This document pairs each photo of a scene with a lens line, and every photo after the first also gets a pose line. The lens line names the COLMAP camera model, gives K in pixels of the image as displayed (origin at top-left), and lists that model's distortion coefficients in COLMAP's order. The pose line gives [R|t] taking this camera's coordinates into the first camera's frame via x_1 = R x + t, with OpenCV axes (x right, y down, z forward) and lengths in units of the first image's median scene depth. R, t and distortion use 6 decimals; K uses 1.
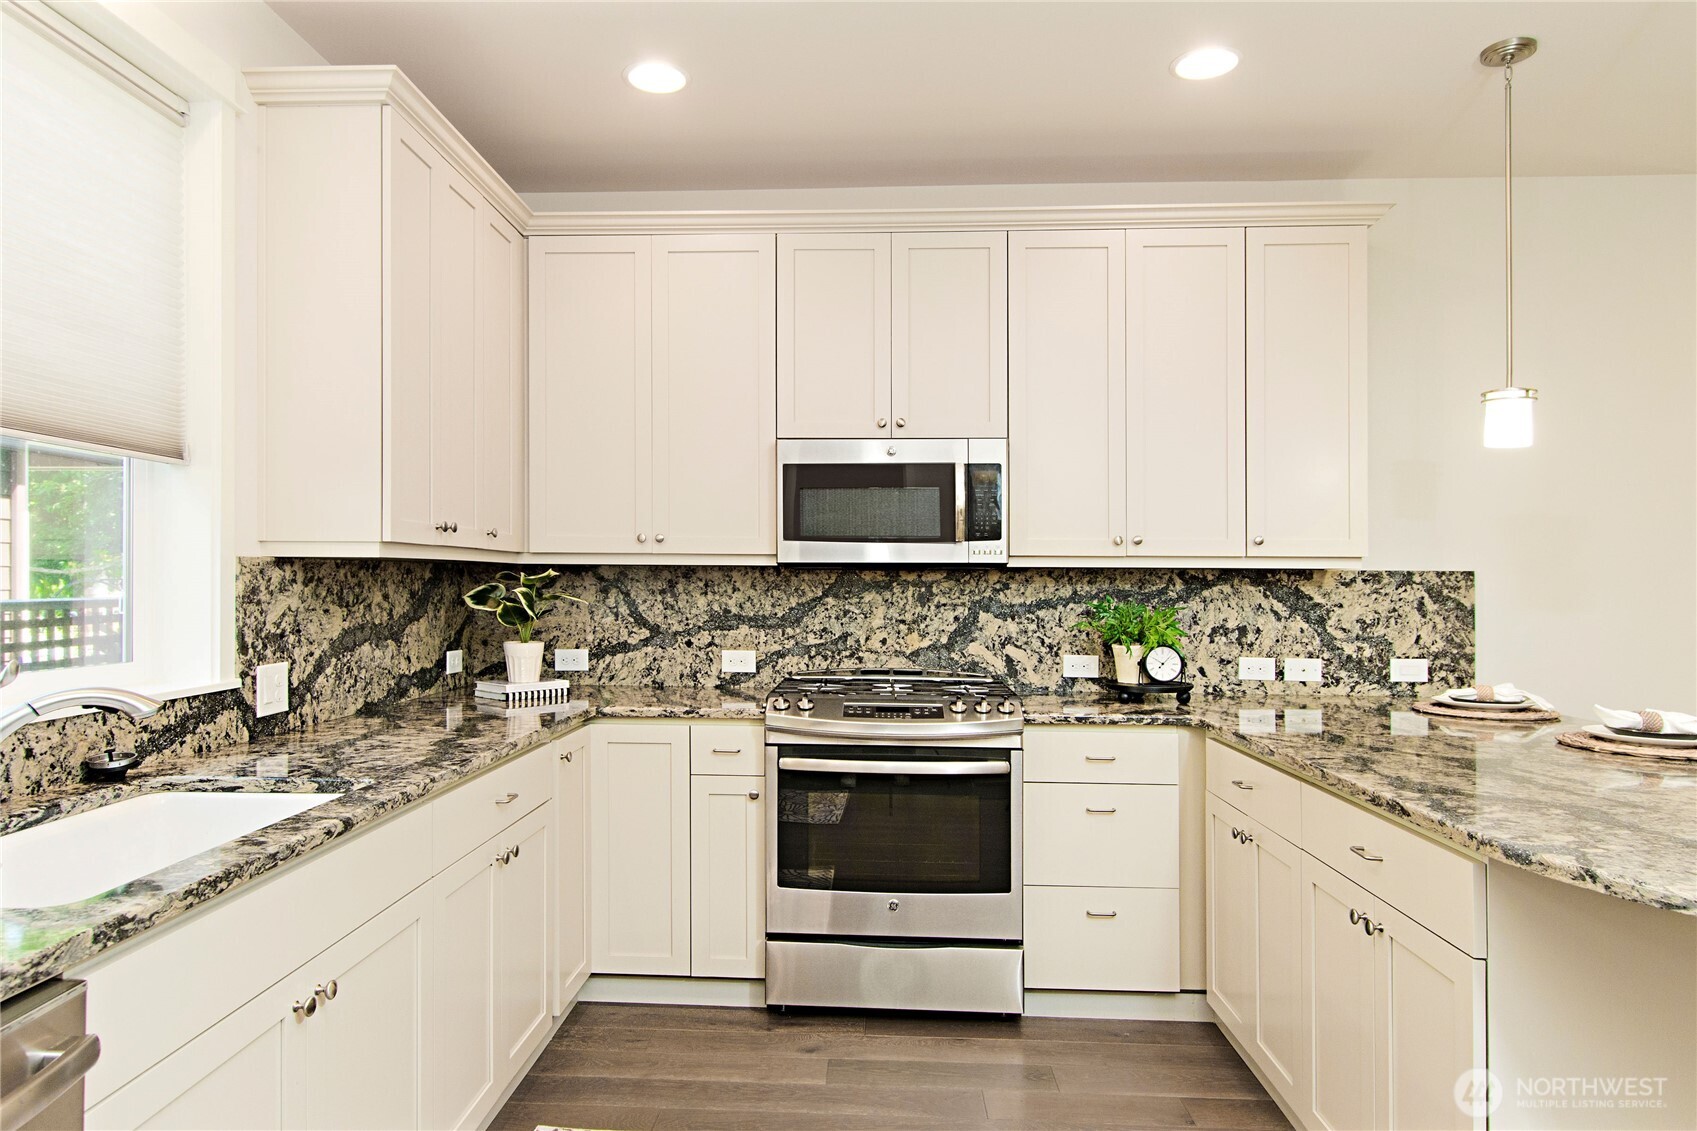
lens RADIAL K [[1060.5, 0, 843.5], [0, 1060.5, 573.2], [0, 0, 1]] dist [-0.004043, 0.000432]
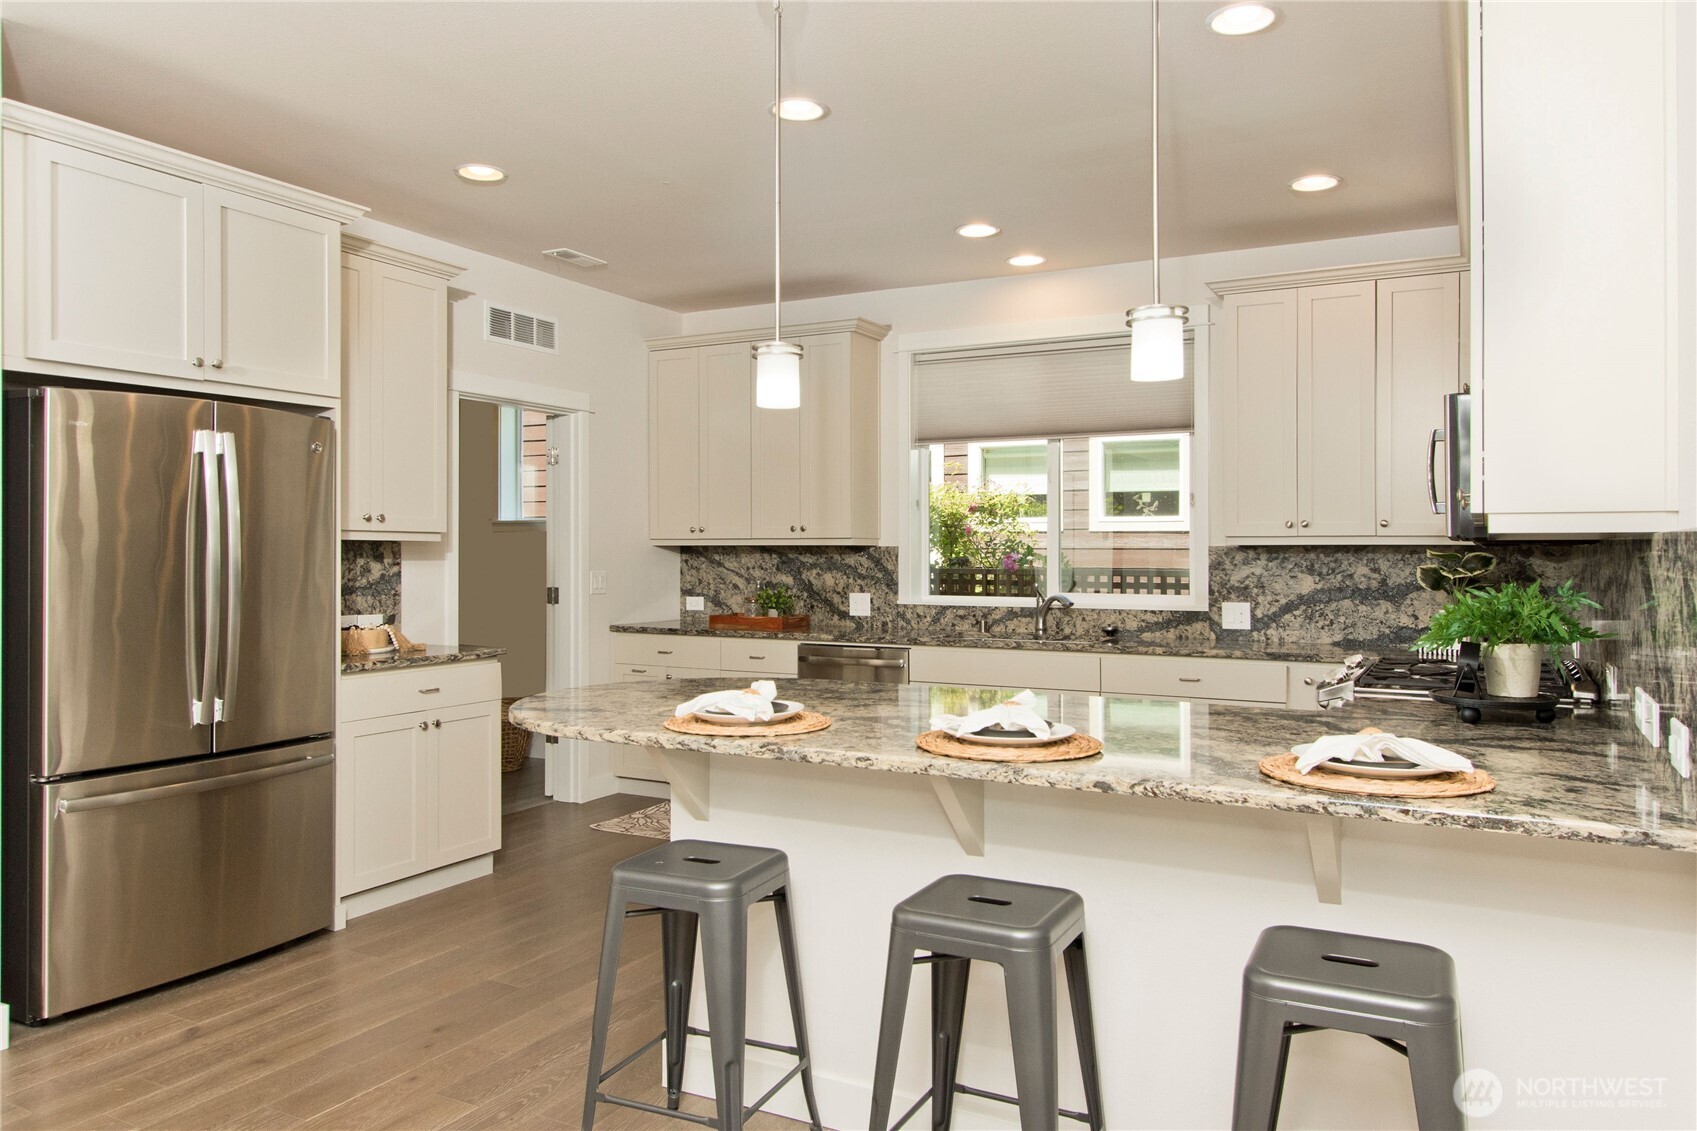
lens RADIAL K [[1169.4, 0, 847.5], [0, 1169.4, 532.0], [0, 0, 1]] dist [0.004100, 0.001349]
pose [[-0.443663, -0.010853, -0.896128, 1.602717], [0.004883, 0.999883, -0.014527, -0.012874], [0.896181, -0.010821, -0.443558, 1.279998]]
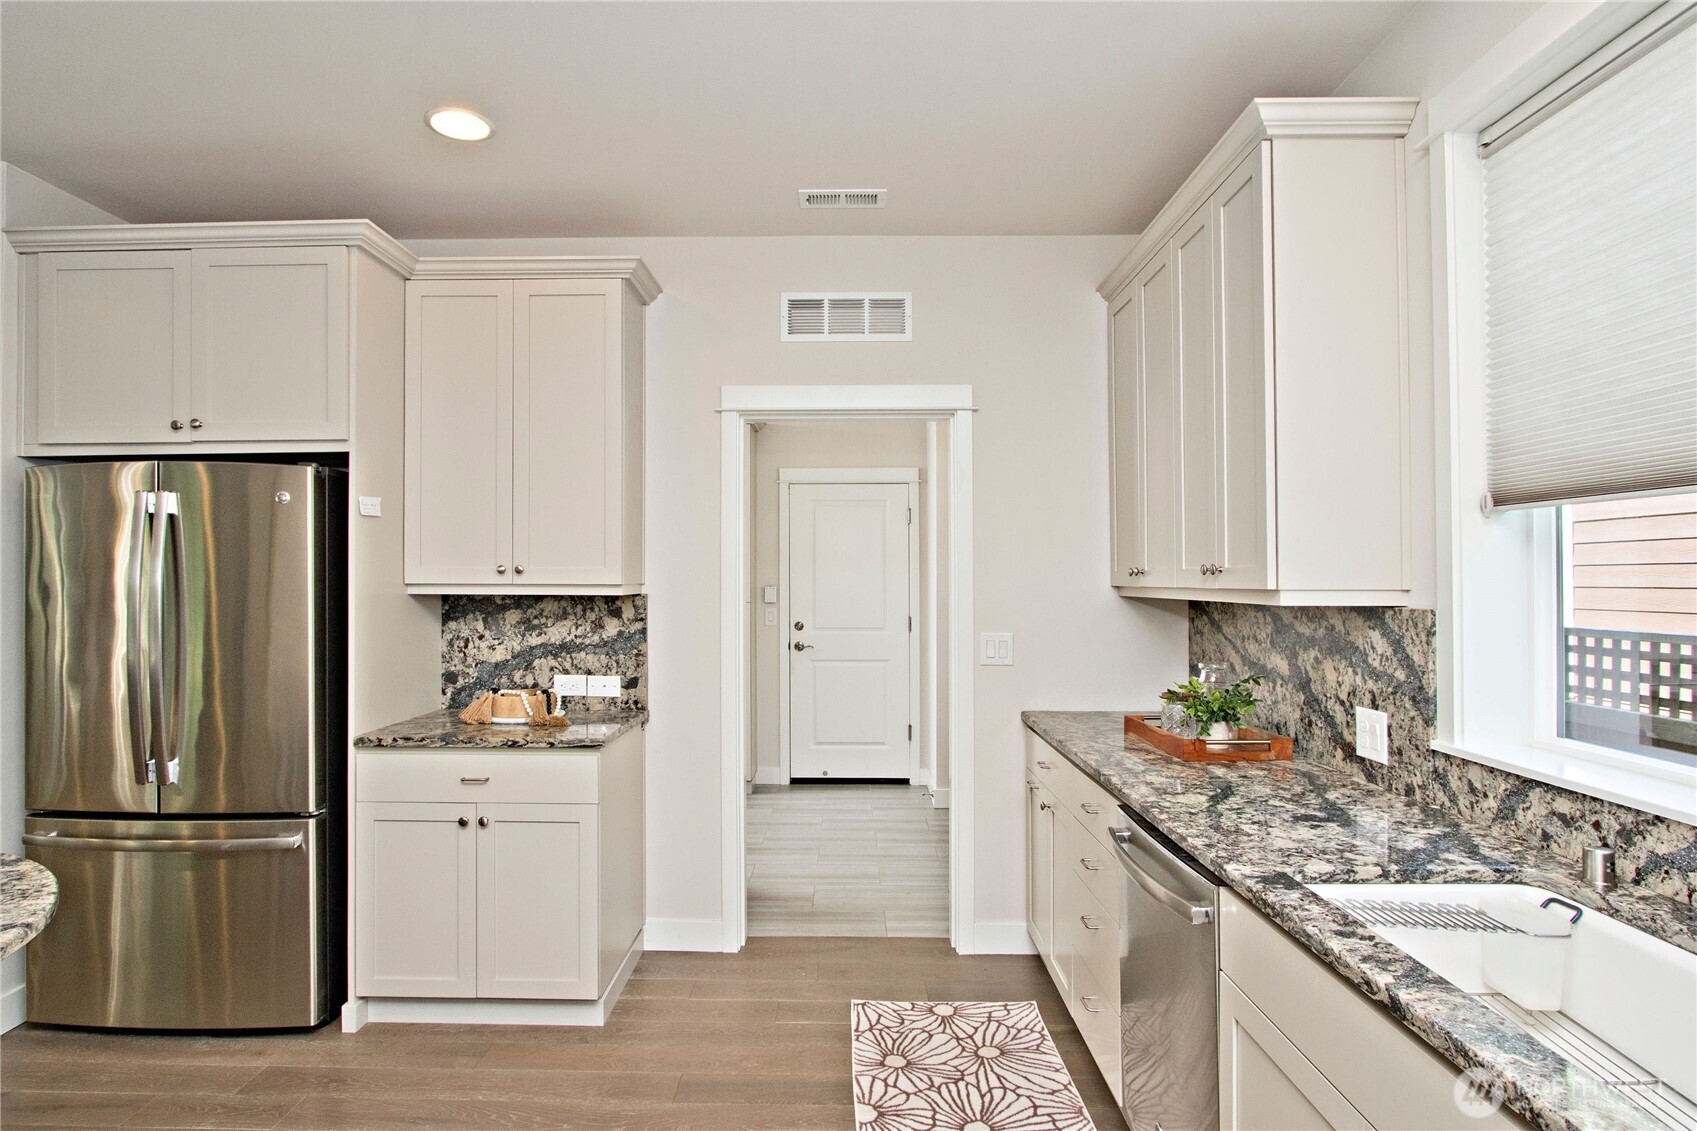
lens RADIAL K [[902.8, 0, 848.5], [0, 902.8, 565.5], [0, 0, 1]] dist [0.017114, -0.000139]
pose [[-0.999844, 0.005295, -0.016823, -0.072979], [0.005616, 0.999802, -0.019098, -0.043810], [0.016719, -0.019189, -0.999676, 1.079403]]
